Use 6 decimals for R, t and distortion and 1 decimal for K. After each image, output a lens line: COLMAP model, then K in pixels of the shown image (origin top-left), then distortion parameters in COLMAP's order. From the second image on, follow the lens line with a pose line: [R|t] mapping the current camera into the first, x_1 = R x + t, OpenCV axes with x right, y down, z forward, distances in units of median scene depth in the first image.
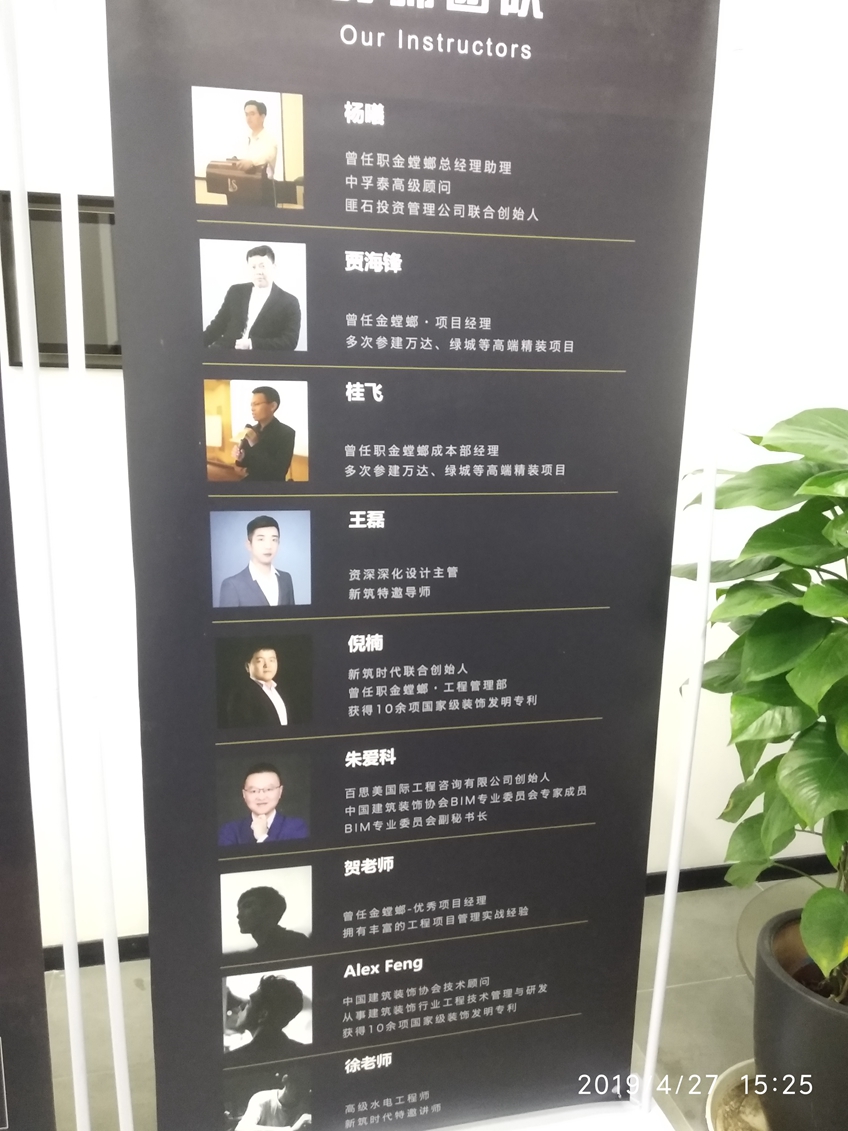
lens RADIAL K [[853.4, 0, 424.0], [0, 853.4, 565.5], [0, 0, 1]] dist [0.067638, -0.085016]
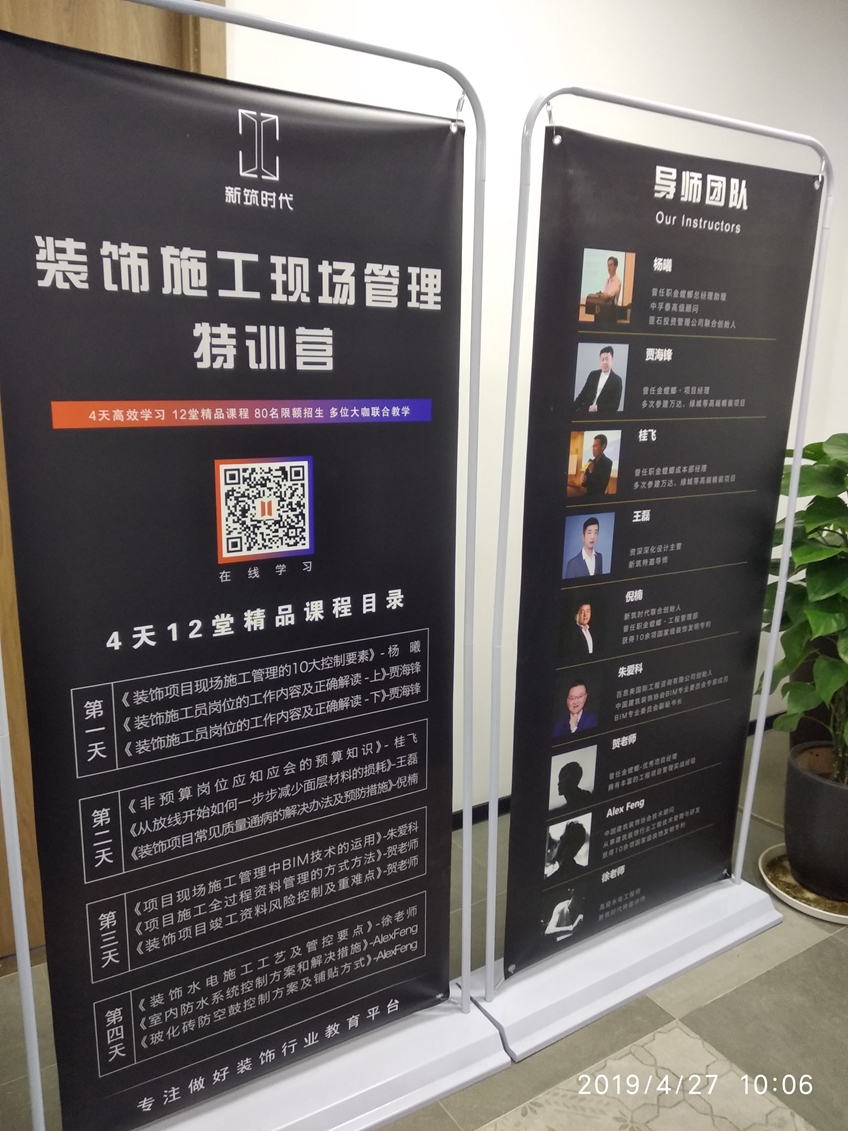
lens RADIAL K [[853.4, 0, 424.0], [0, 853.4, 565.5], [0, 0, 1]] dist [0.067638, -0.085016]
pose [[0.941161, -0.070709, 0.330480, -0.966096], [0.059456, 0.997259, 0.044049, -0.056168], [-0.332688, -0.021808, 0.942785, -0.345732]]
